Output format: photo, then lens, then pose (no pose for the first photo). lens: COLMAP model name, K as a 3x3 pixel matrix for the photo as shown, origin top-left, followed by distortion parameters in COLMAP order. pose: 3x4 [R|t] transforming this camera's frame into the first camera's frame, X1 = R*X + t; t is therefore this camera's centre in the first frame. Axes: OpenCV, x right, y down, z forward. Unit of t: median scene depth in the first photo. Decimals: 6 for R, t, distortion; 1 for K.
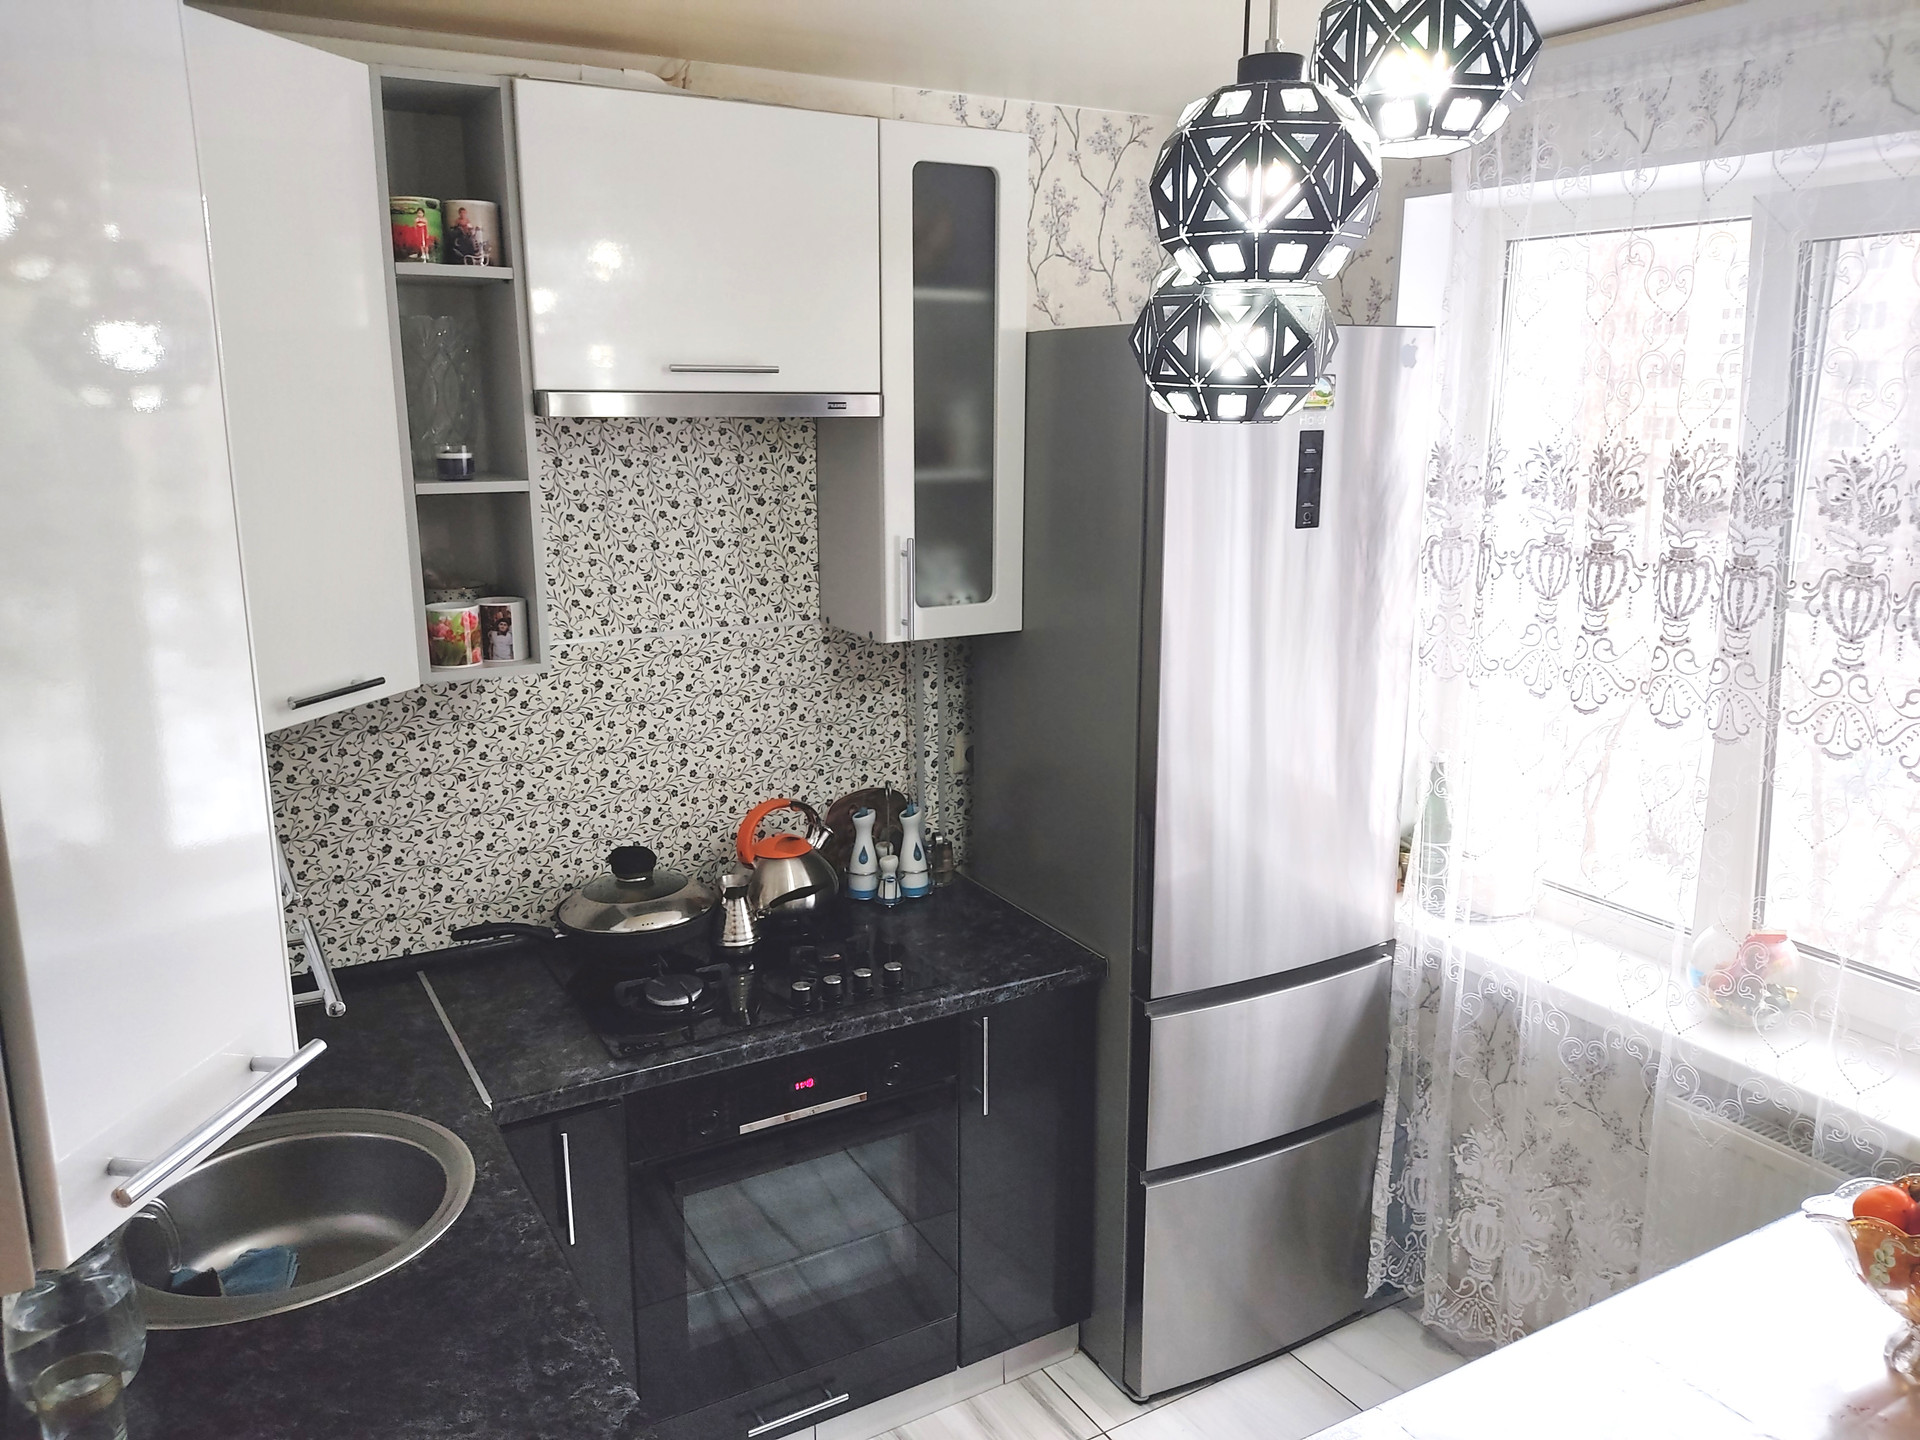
lens RADIAL K [[1450.4, 0, 960.2], [0, 1450.4, 716.8], [0, 0, 1]] dist [0.039196, -0.033400]
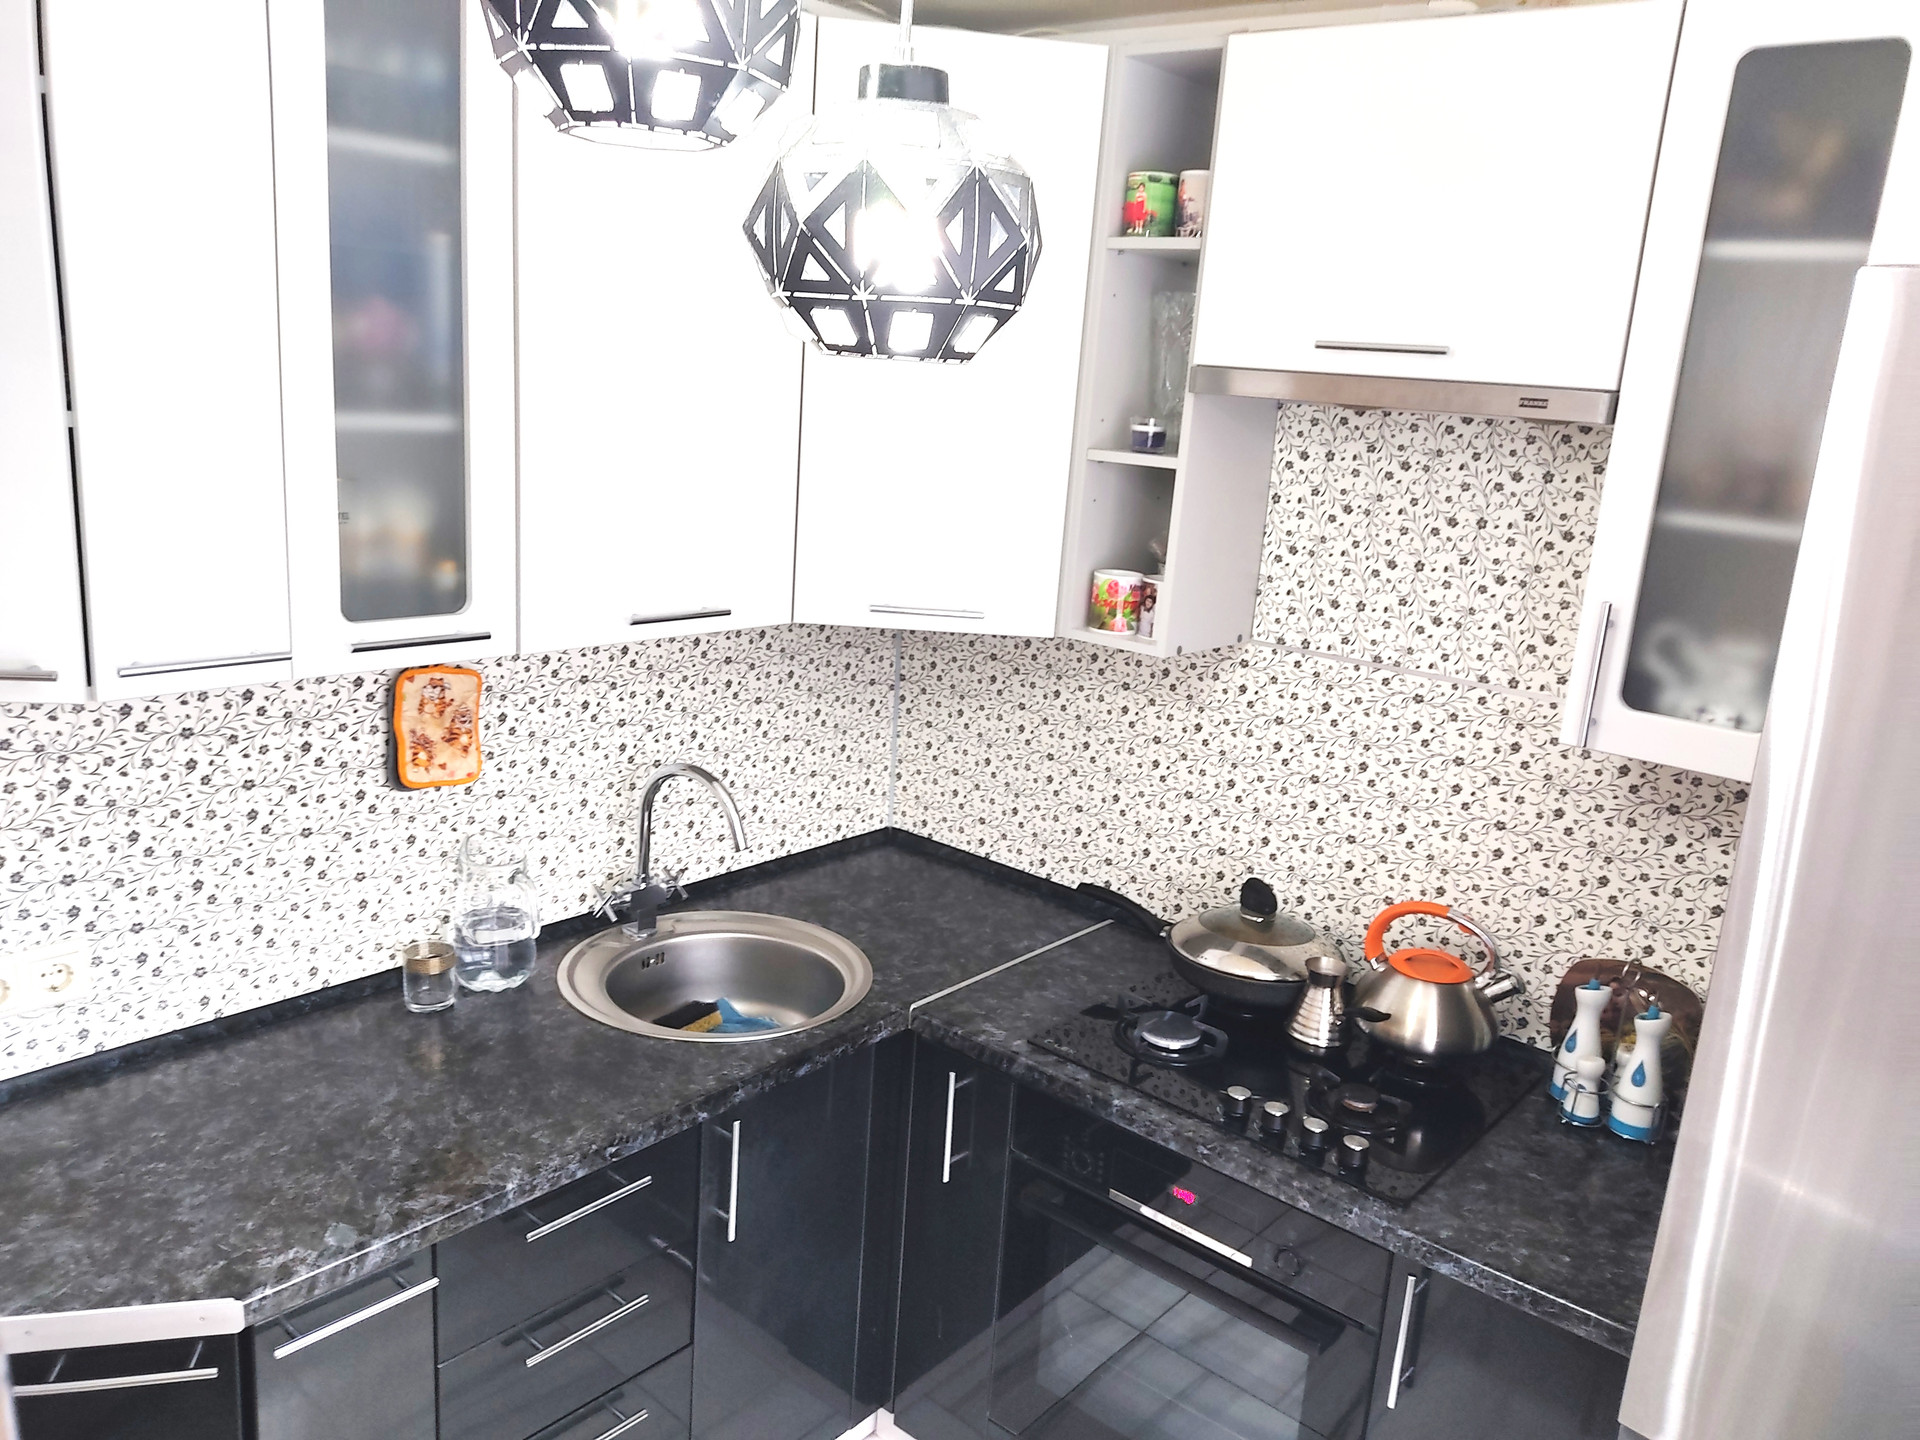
lens RADIAL K [[1450.4, 0, 960.6], [0, 1450.4, 715.7], [0, 0, 1]] dist [0.039196, -0.033400]
pose [[0.345326, 0.237845, -0.907843, 0.522785], [-0.276031, 0.950305, 0.143973, -0.090293], [0.896971, 0.200876, 0.393818, 0.481292]]
